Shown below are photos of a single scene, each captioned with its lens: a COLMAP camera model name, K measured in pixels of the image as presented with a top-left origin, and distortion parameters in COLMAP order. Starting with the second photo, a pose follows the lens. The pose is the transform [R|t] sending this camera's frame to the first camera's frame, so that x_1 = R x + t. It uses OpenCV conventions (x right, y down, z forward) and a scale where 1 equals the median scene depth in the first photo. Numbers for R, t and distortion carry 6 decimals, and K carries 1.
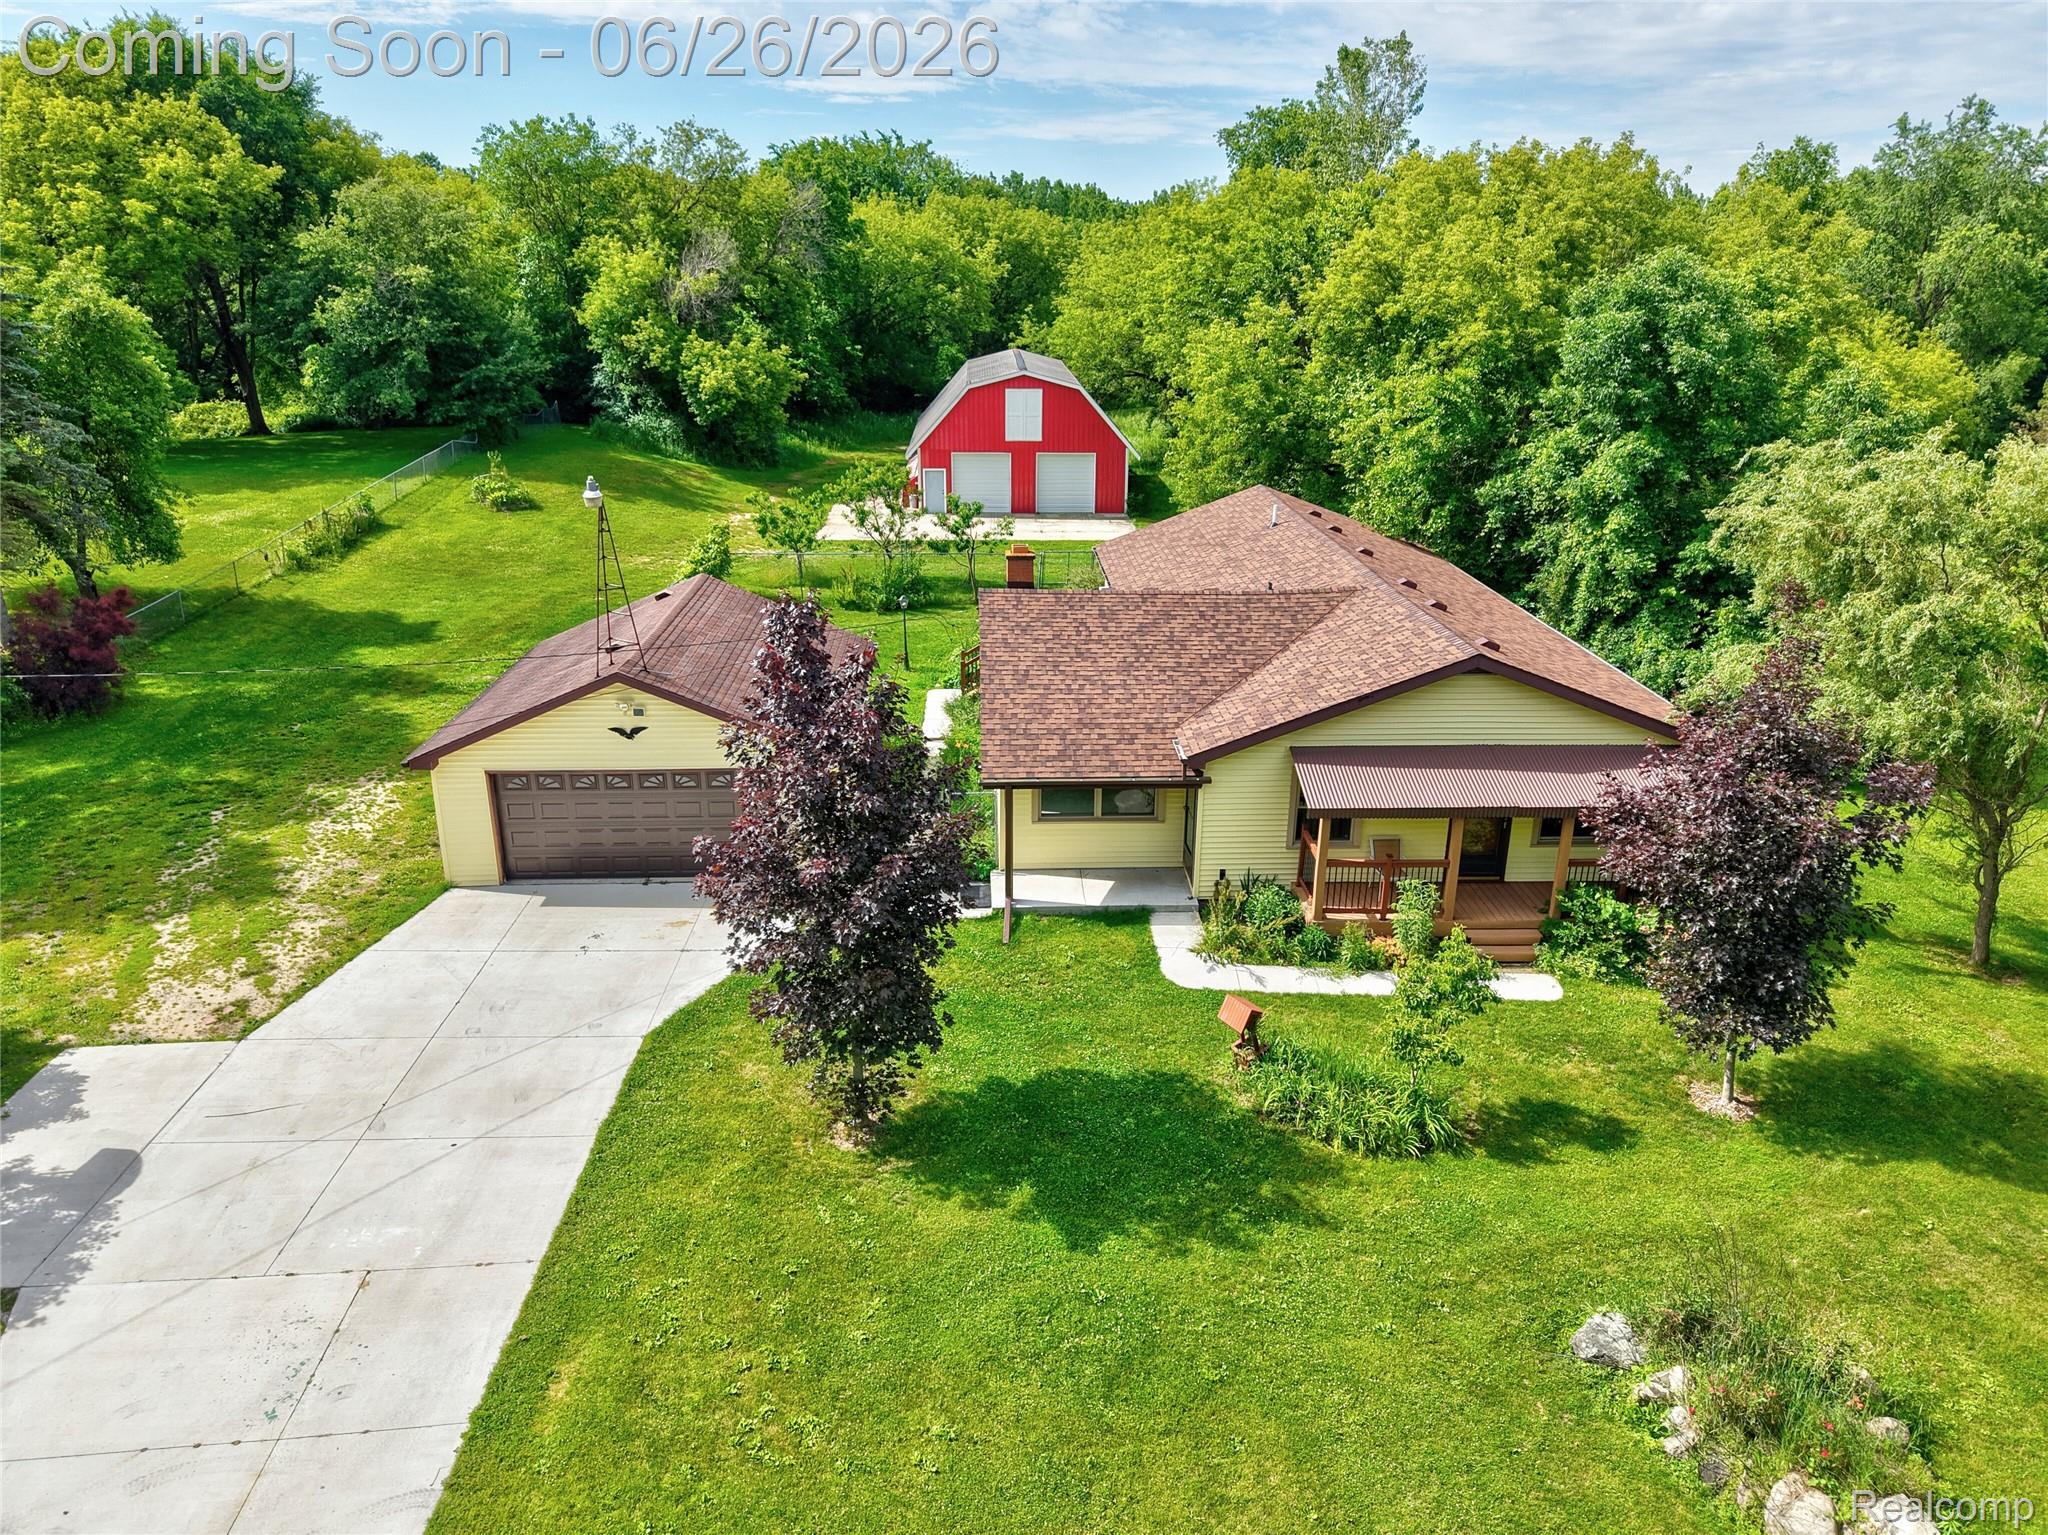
lens RADIAL K [[1344.5, 0, 1026.7], [0, 1344.5, 797.7], [0, 0, 1]] dist [-0.003343, 0.002099]
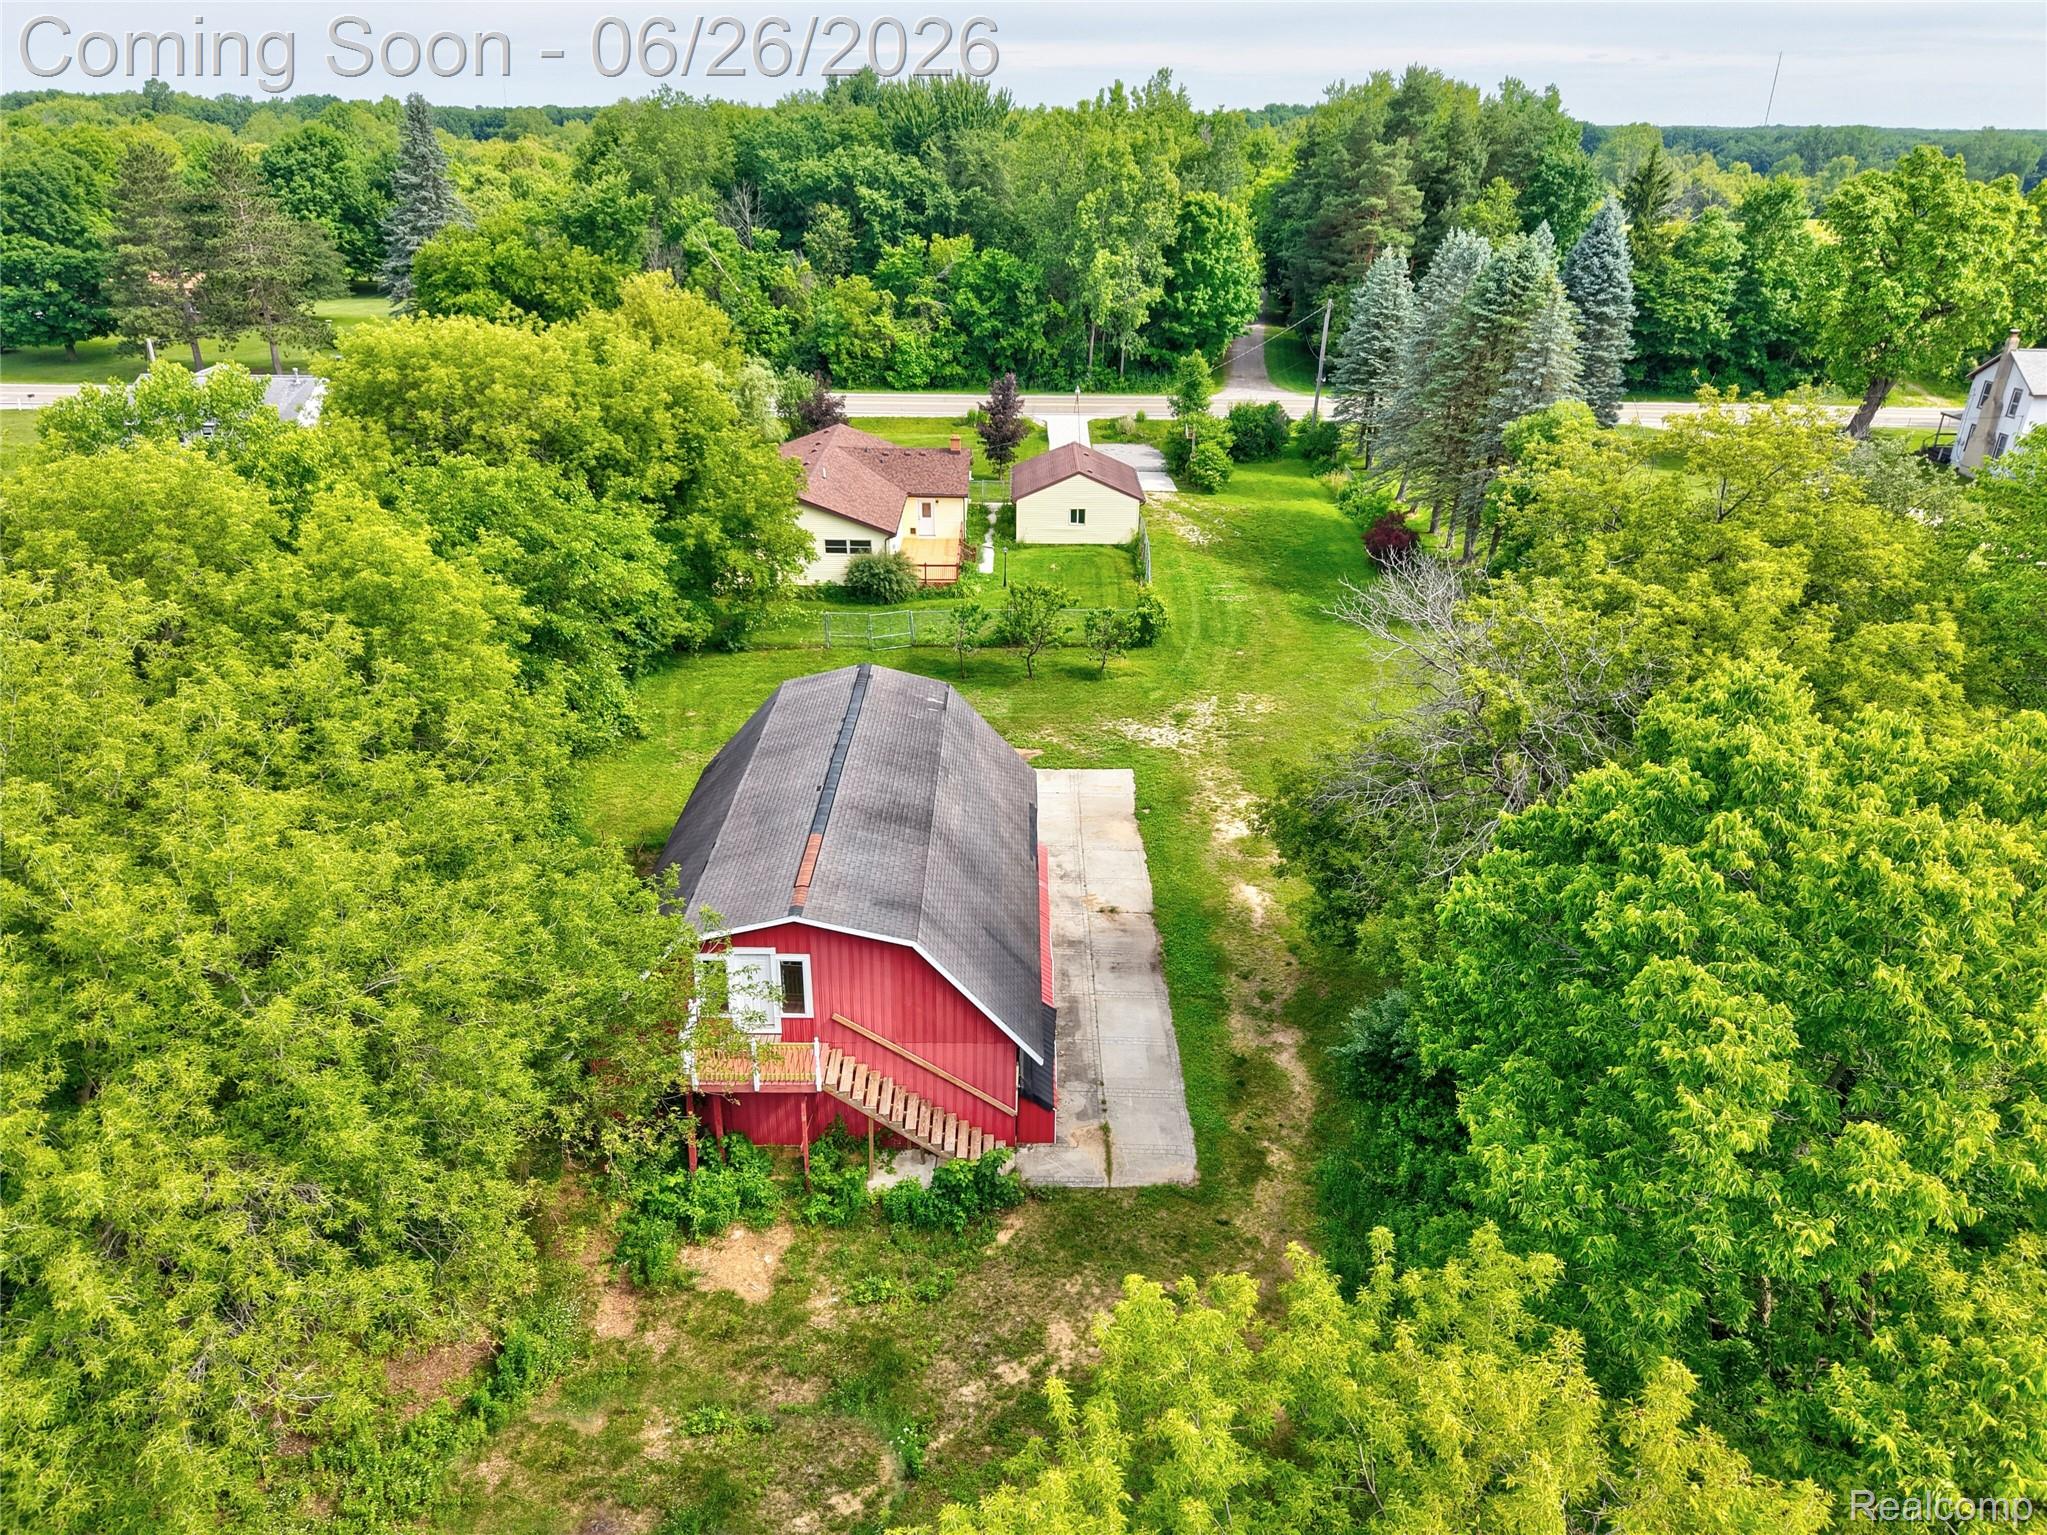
lens RADIAL K [[1383.3, 0, 1023.5], [0, 1383.3, 767.5], [0, 0, 1]] dist [0.006966, 0.003919]
pose [[-0.999303, -0.030276, 0.021856, -0.233090], [-0.004611, 0.680883, 0.732377, -1.870481], [-0.037055, 0.731766, -0.680548, 3.521663]]
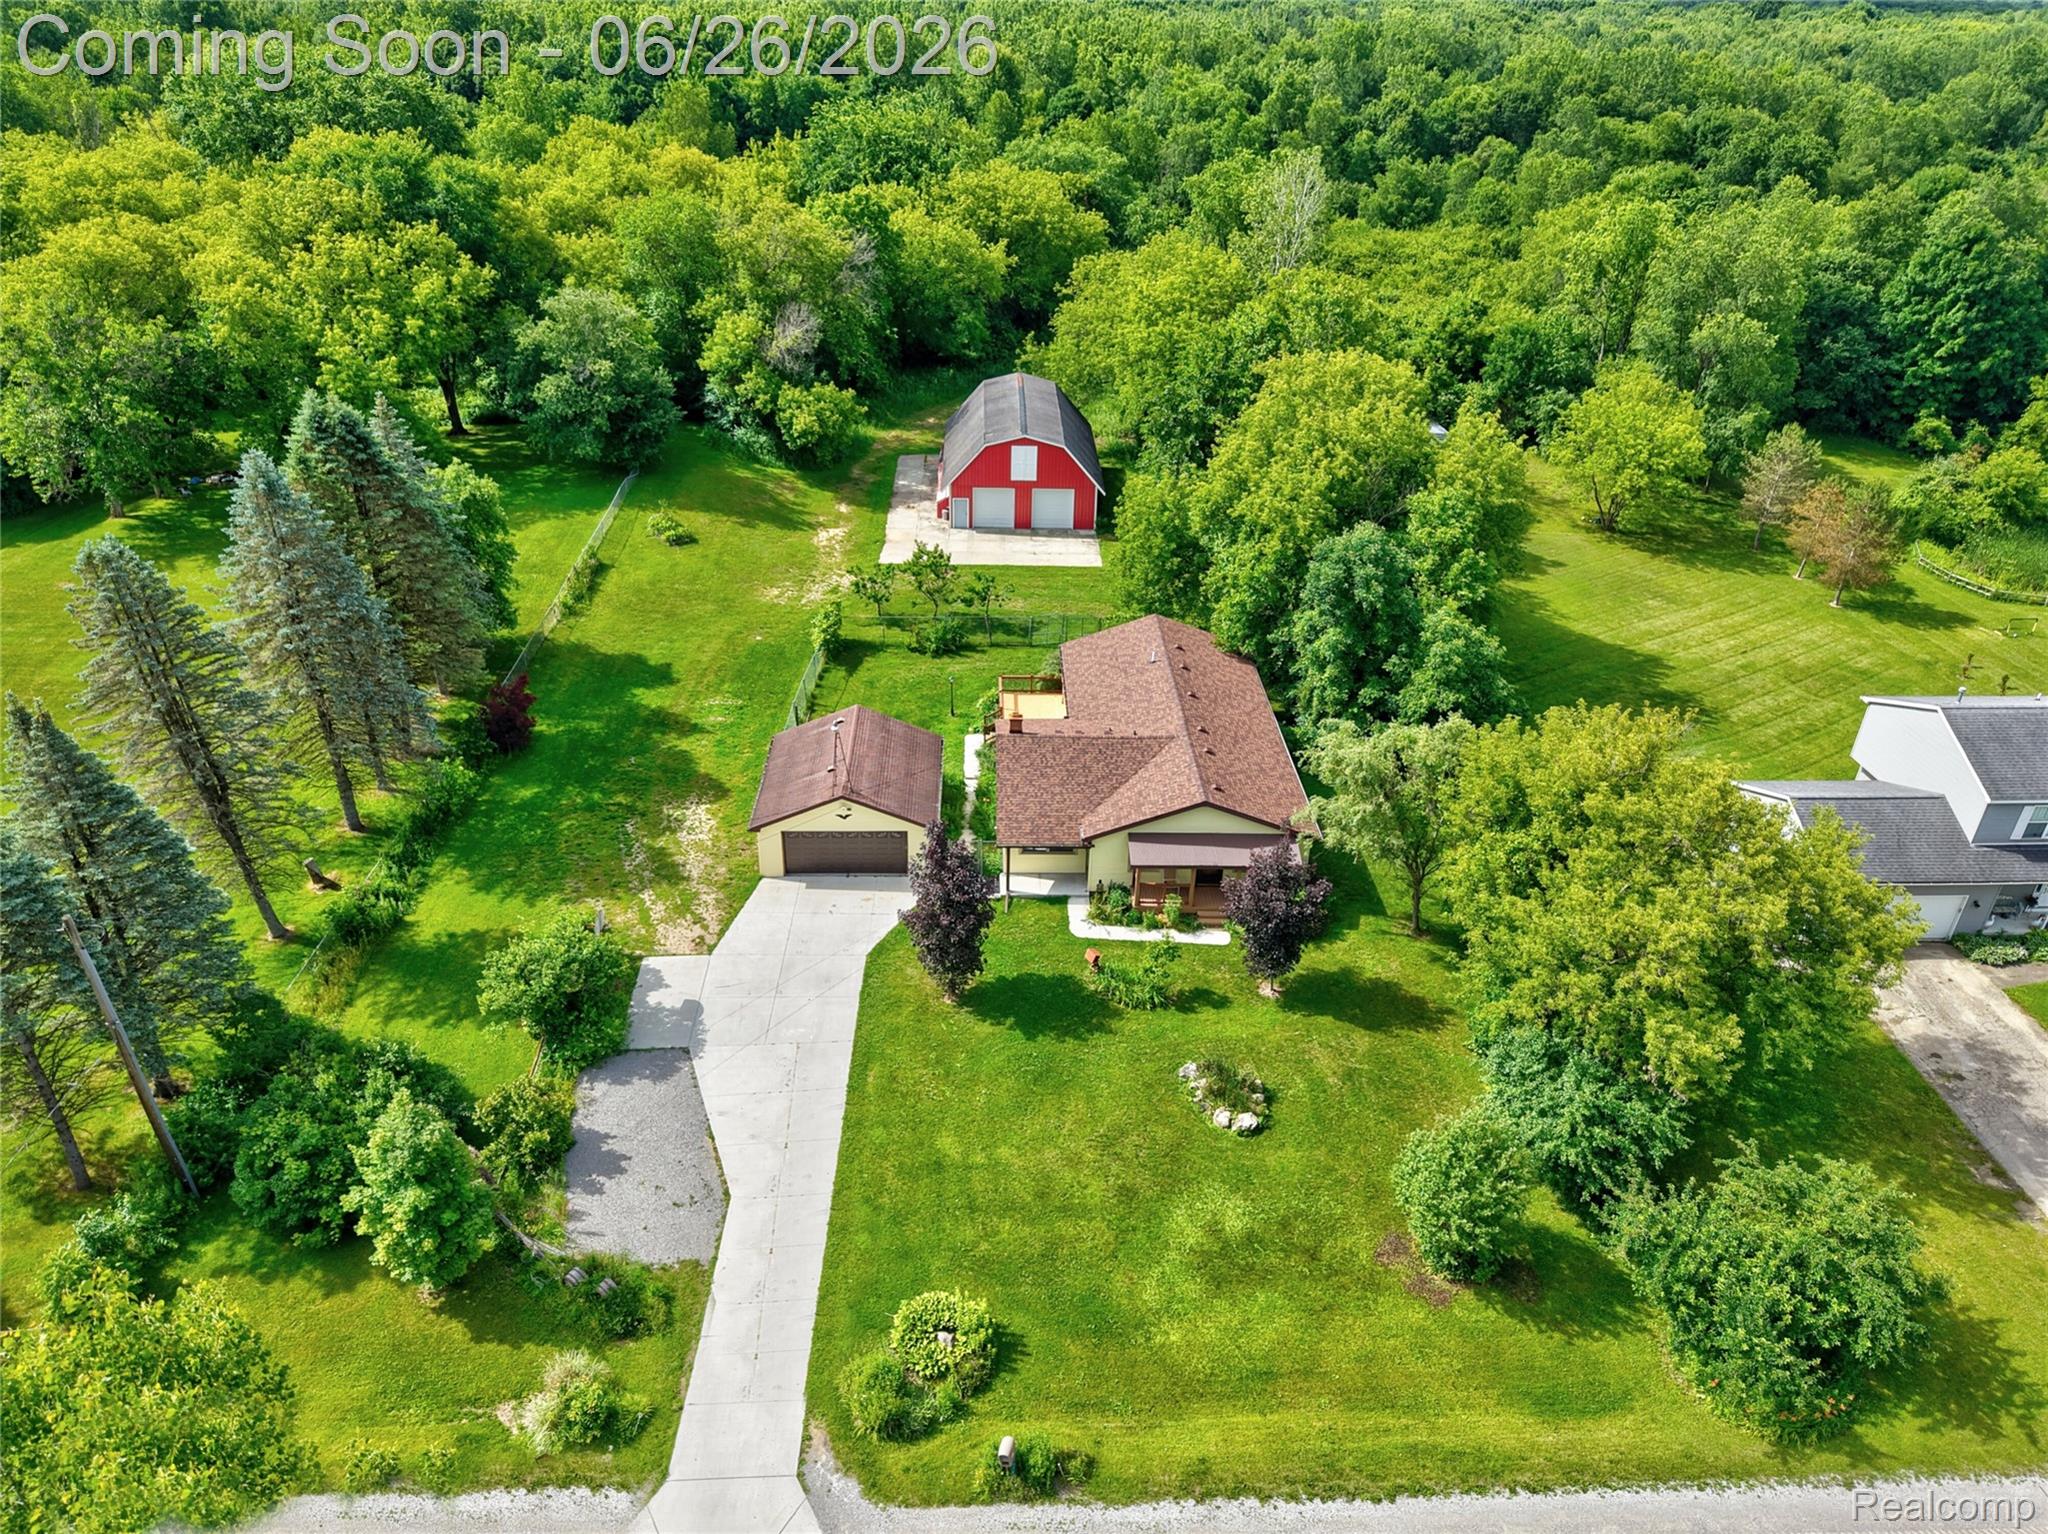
lens RADIAL K [[1375.4, 0, 1024.0], [0, 1375.4, 767.0], [0, 0, 1]] dist [0.042400, -0.042639]
pose [[0.999831, 0.018381, -0.000547, 0.010672], [-0.018096, 0.988759, 0.148419, -0.426154], [0.003269, -0.148384, 0.988924, -1.151013]]
